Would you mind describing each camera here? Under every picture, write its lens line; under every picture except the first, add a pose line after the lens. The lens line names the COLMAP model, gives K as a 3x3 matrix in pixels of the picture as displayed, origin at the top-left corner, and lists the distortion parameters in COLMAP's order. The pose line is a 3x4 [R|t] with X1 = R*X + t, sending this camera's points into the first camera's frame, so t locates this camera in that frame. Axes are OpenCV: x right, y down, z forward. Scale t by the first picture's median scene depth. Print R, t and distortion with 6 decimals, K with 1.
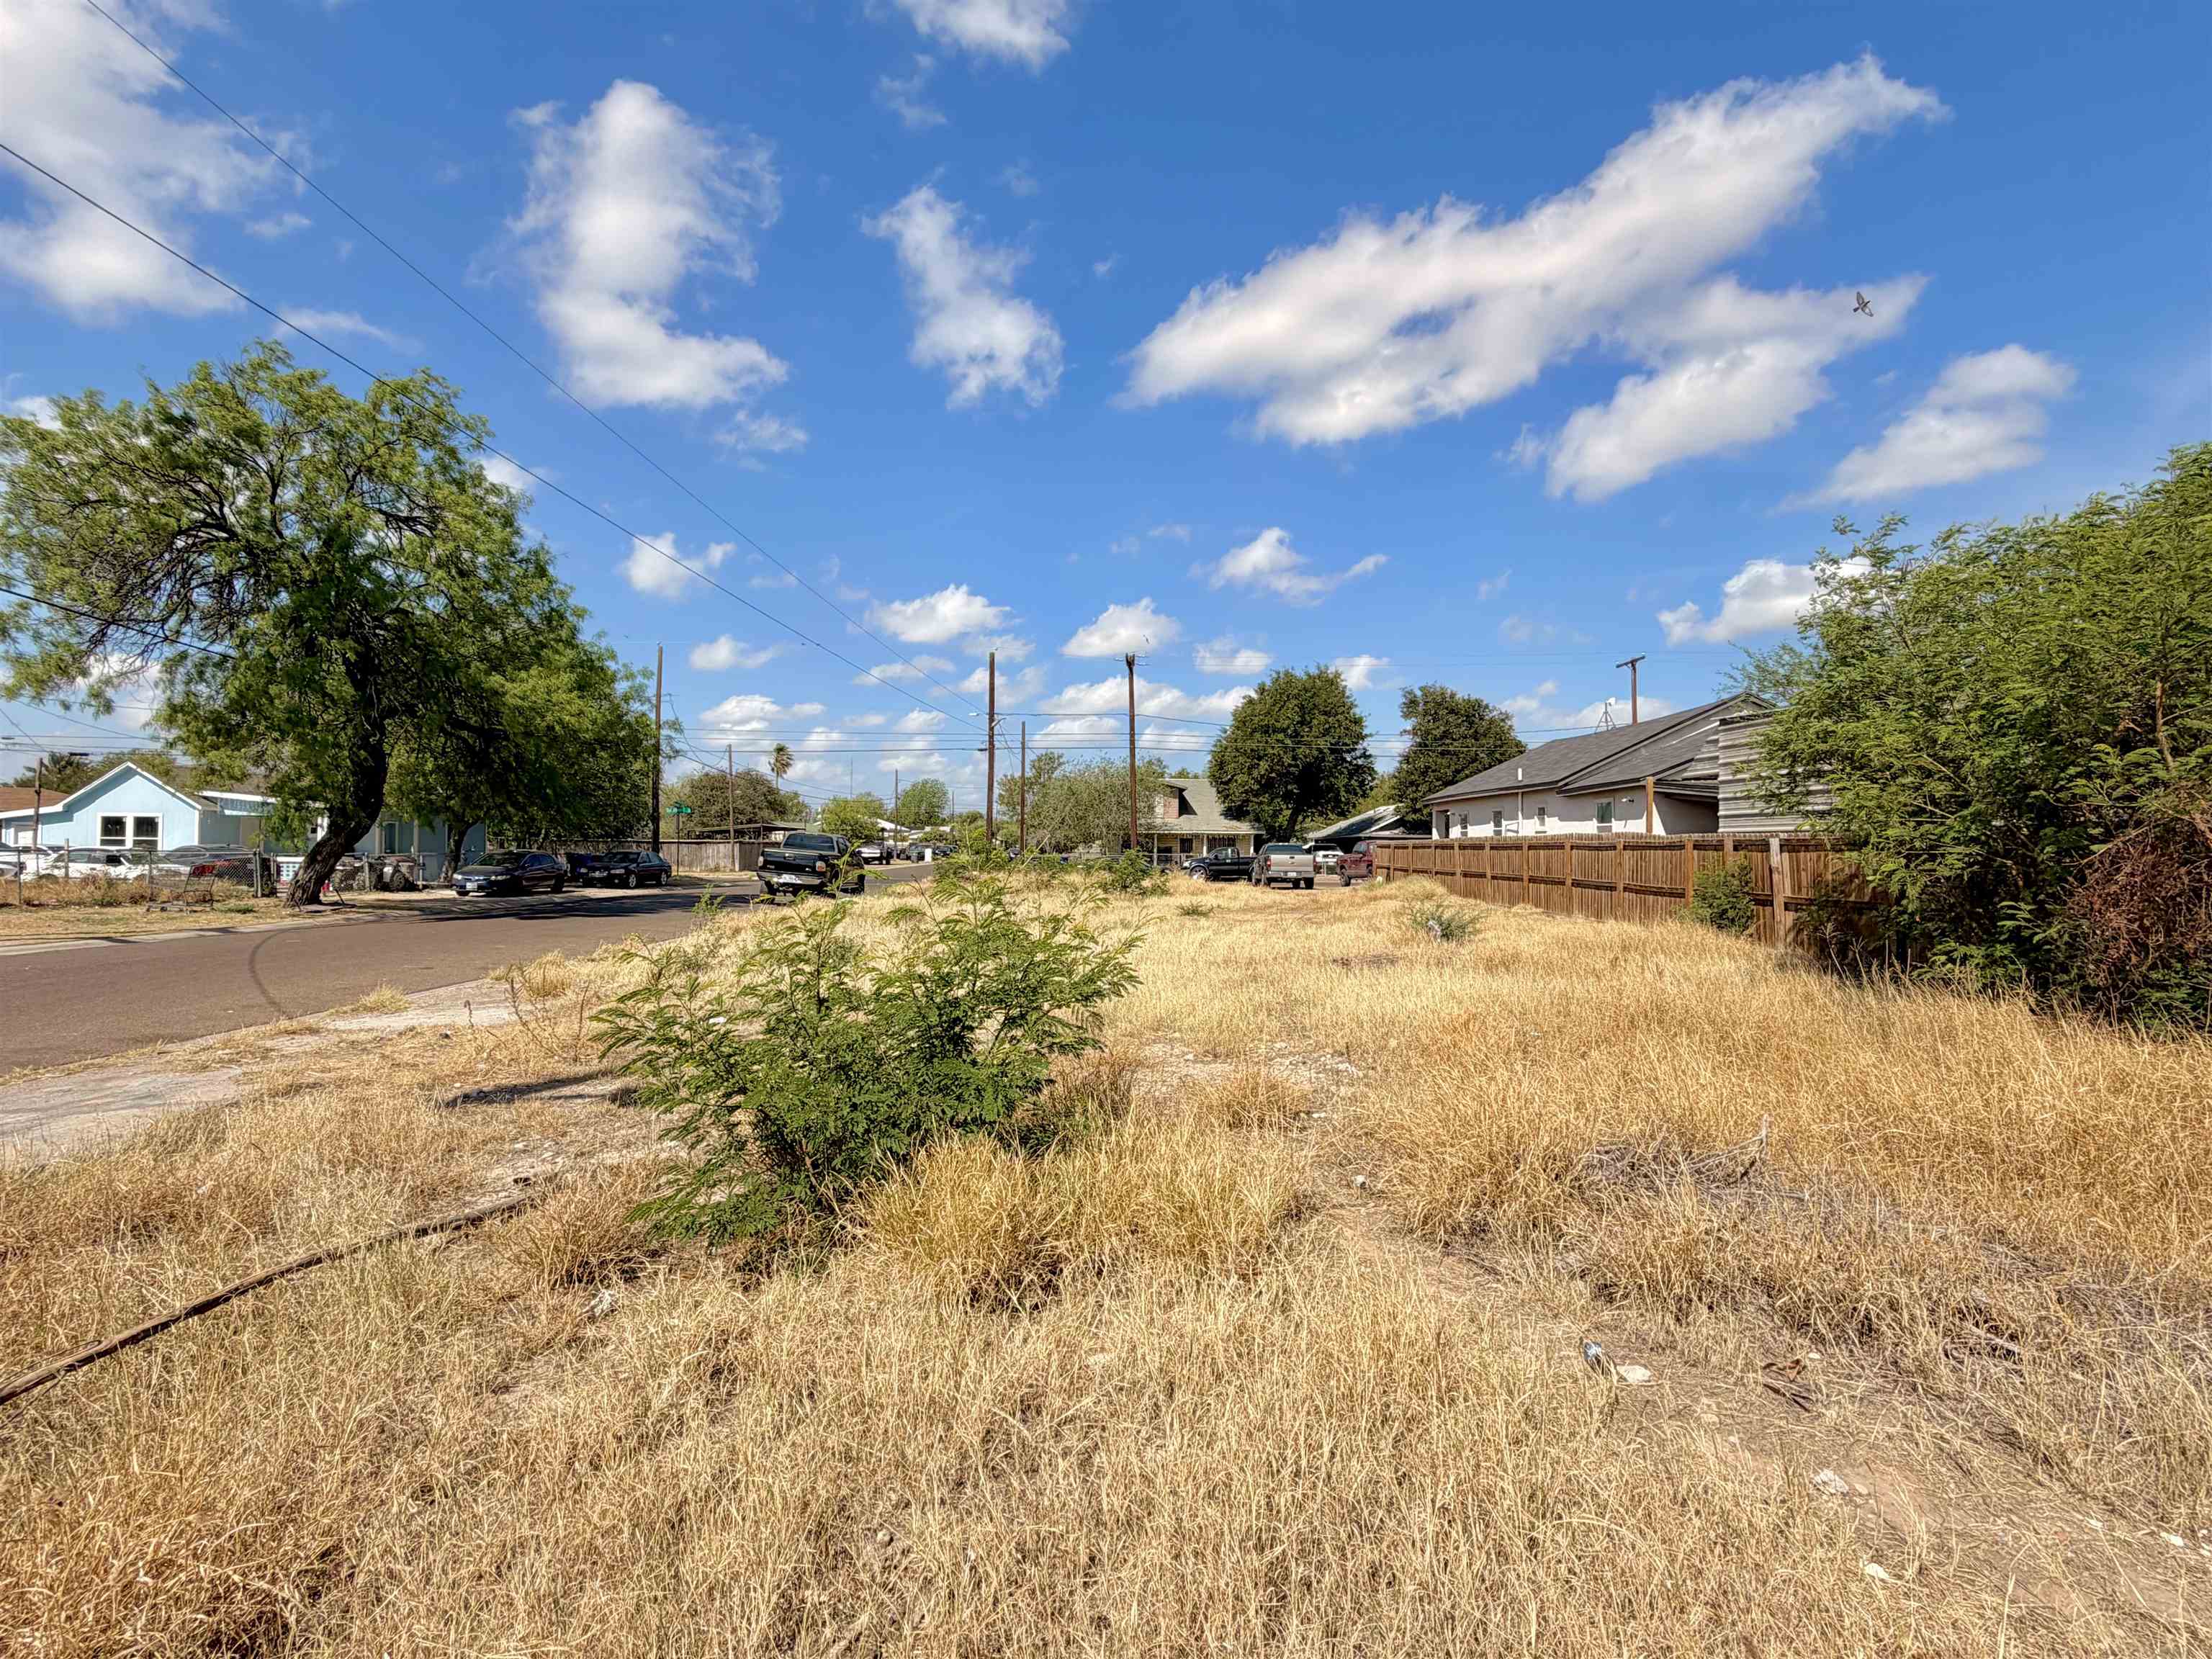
lens RADIAL K [[1068.0, 0, 1104.0], [0, 1068.0, 832.4], [0, 0, 1]] dist [0.002911, -0.000611]
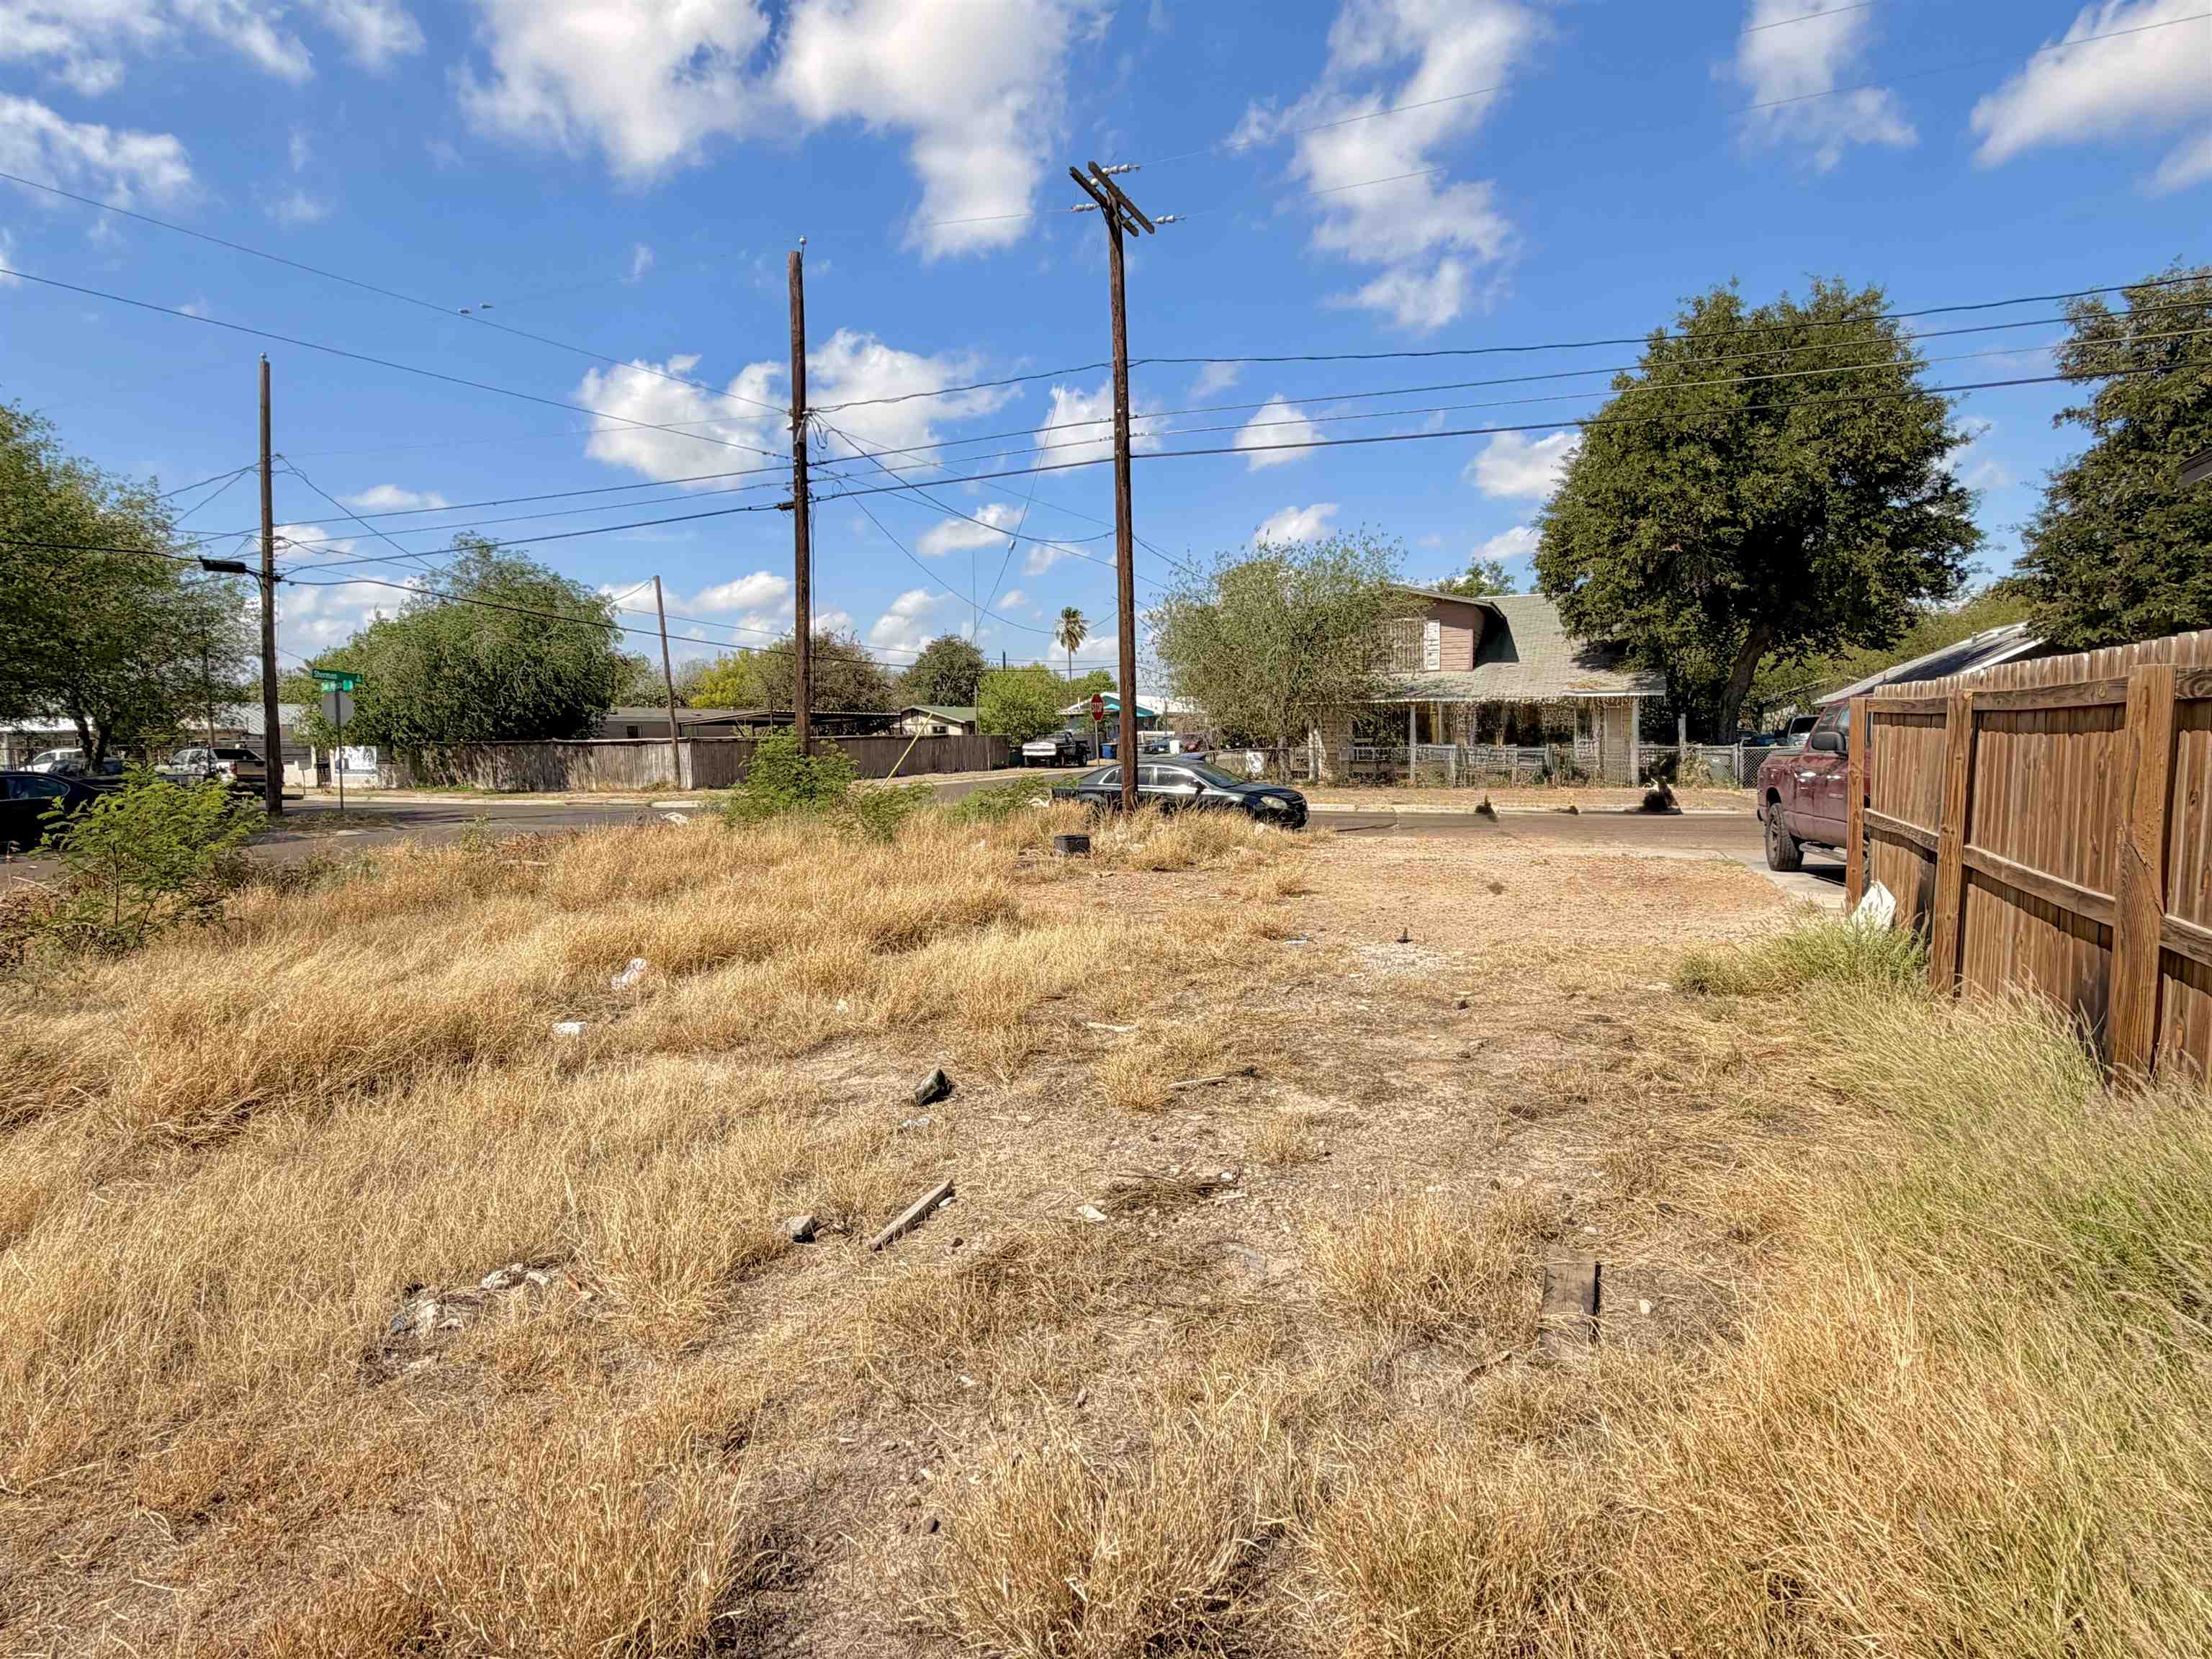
lens RADIAL K [[1183.1, 0, 1106.0], [0, 1183.1, 829.5], [0, 0, 1]] dist [-0.001191, -0.000278]
pose [[0.922714, 0.006278, -0.385433, 0.132718], [0.030437, 0.995559, 0.089081, 0.005910], [0.384281, -0.093928, 0.918426, 0.485250]]
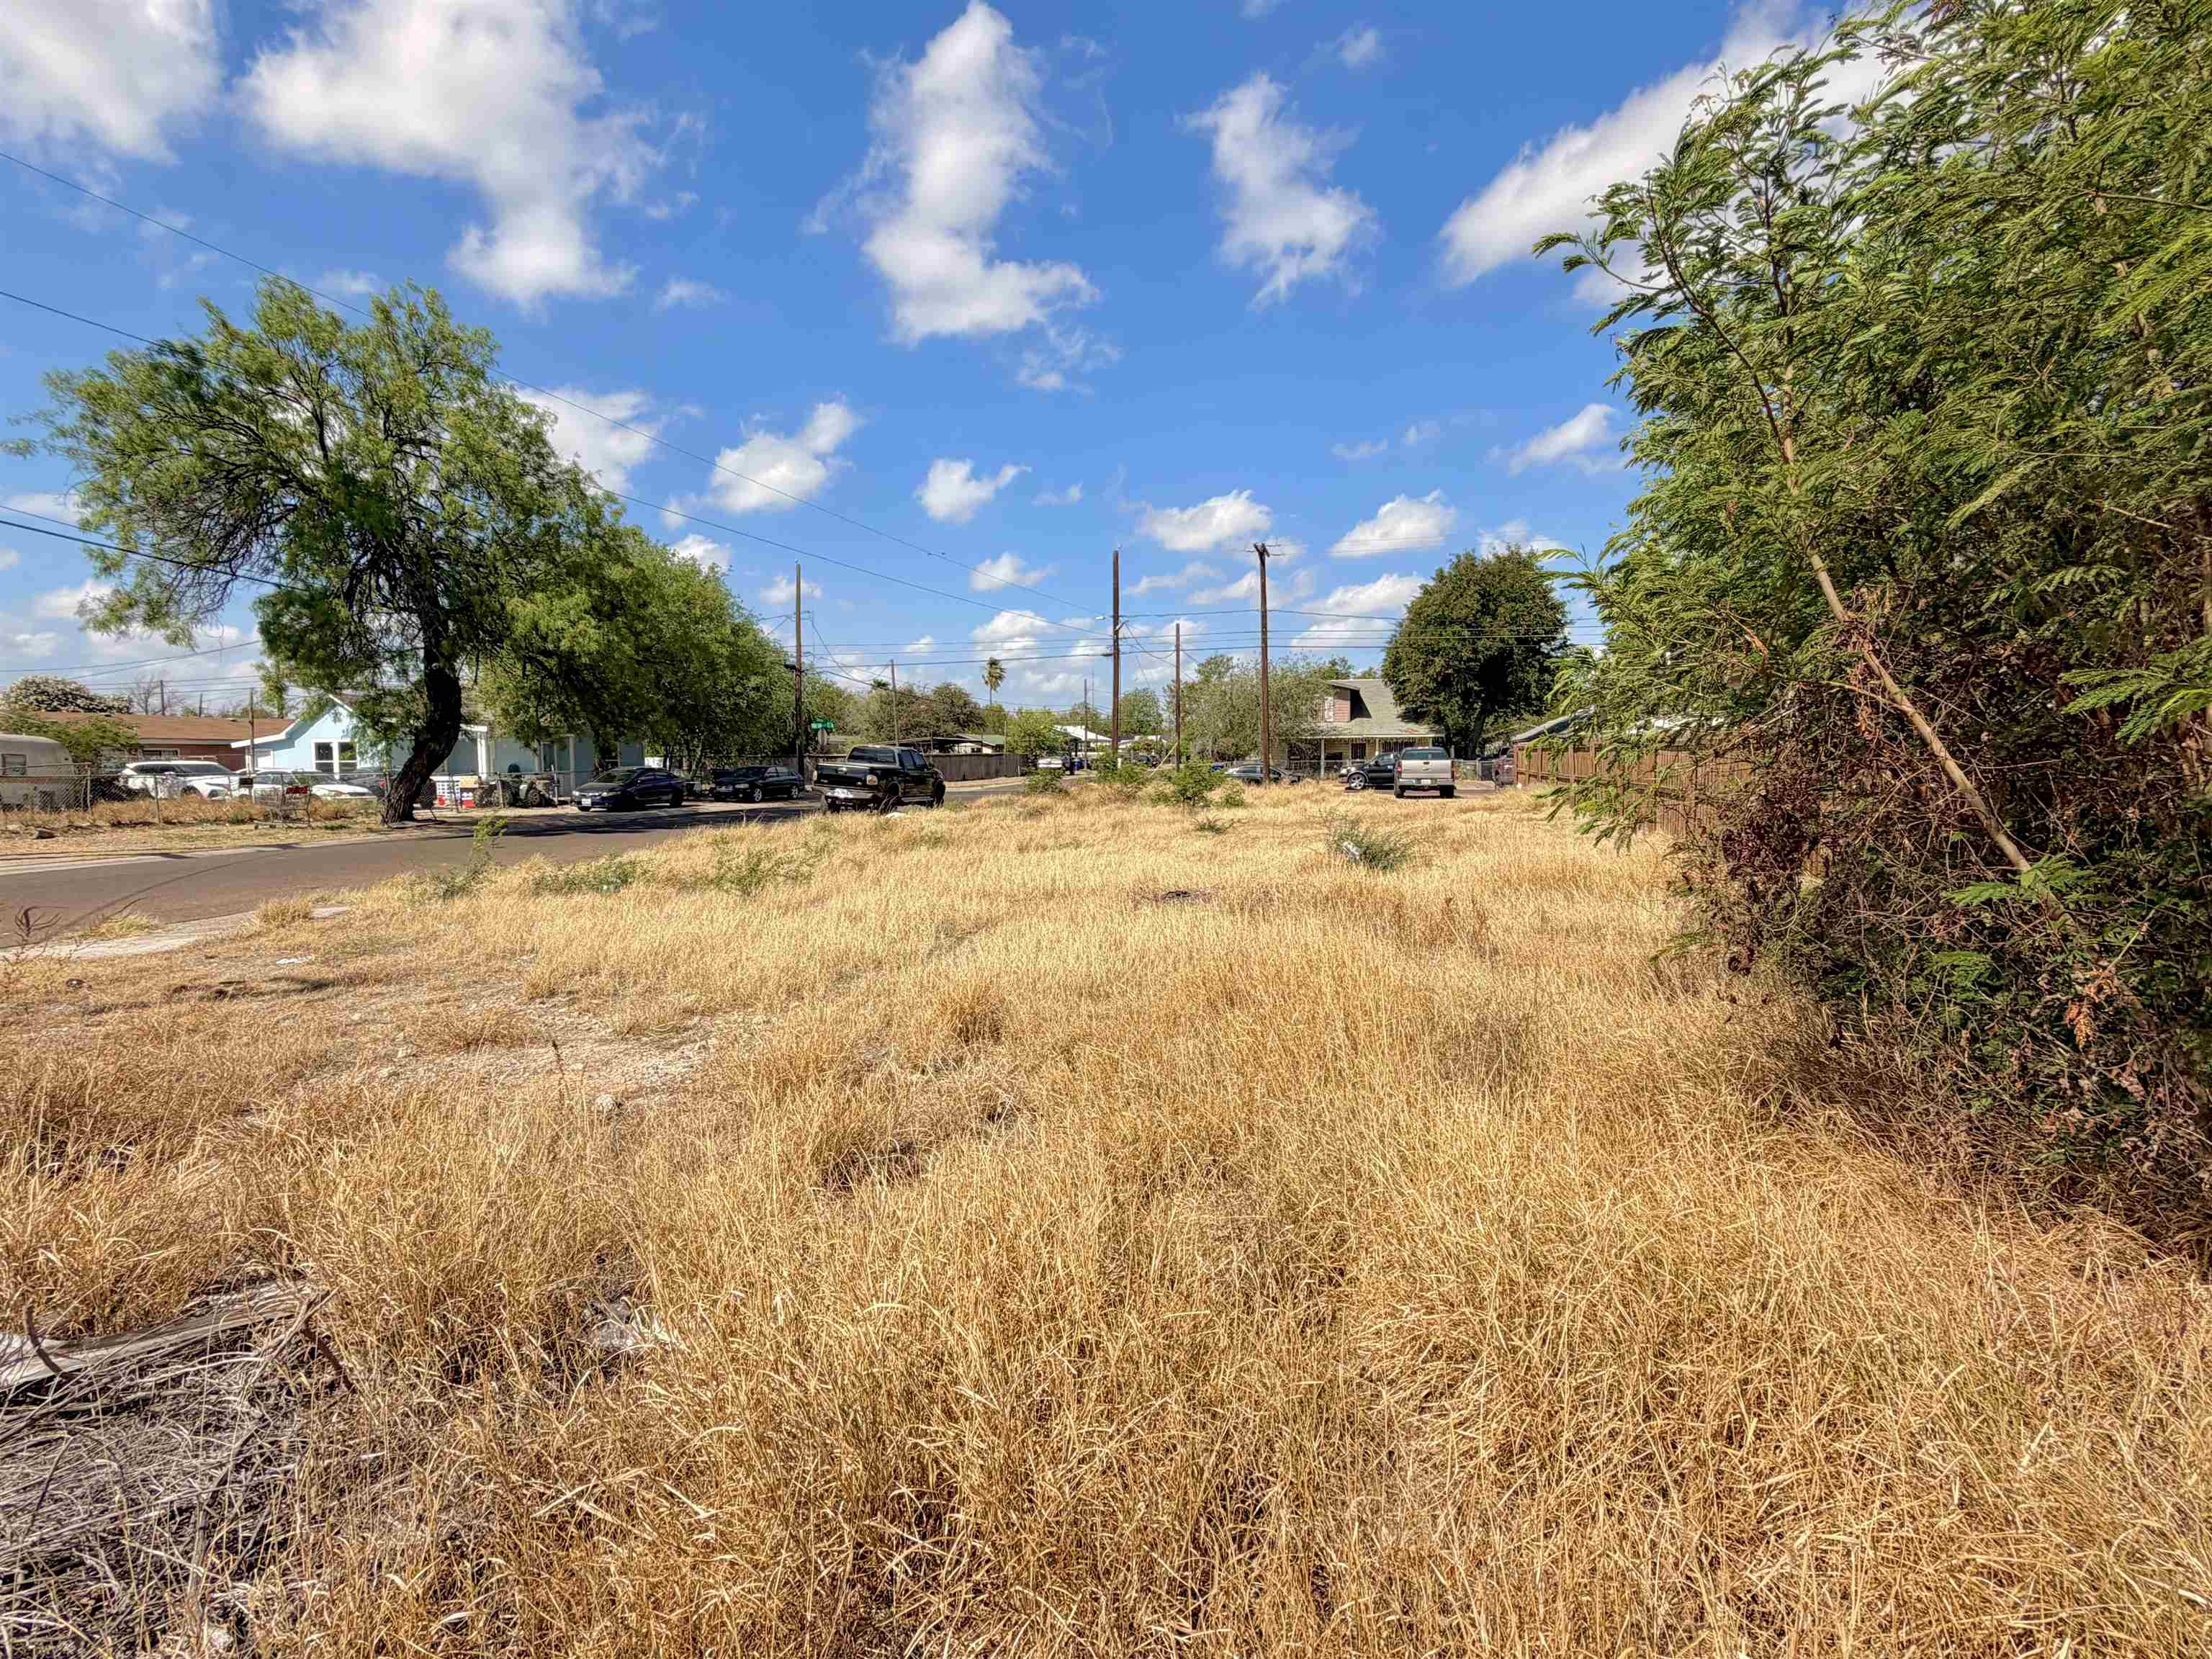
lens RADIAL K [[1068.0, 0, 1104.0], [0, 1068.0, 832.4], [0, 0, 1]] dist [0.002911, -0.000611]
pose [[0.973802, 0.000176, -0.227399, 0.078972], [0.019364, 0.996303, 0.083697, 0.000718], [0.226573, -0.085907, 0.970198, 0.041962]]
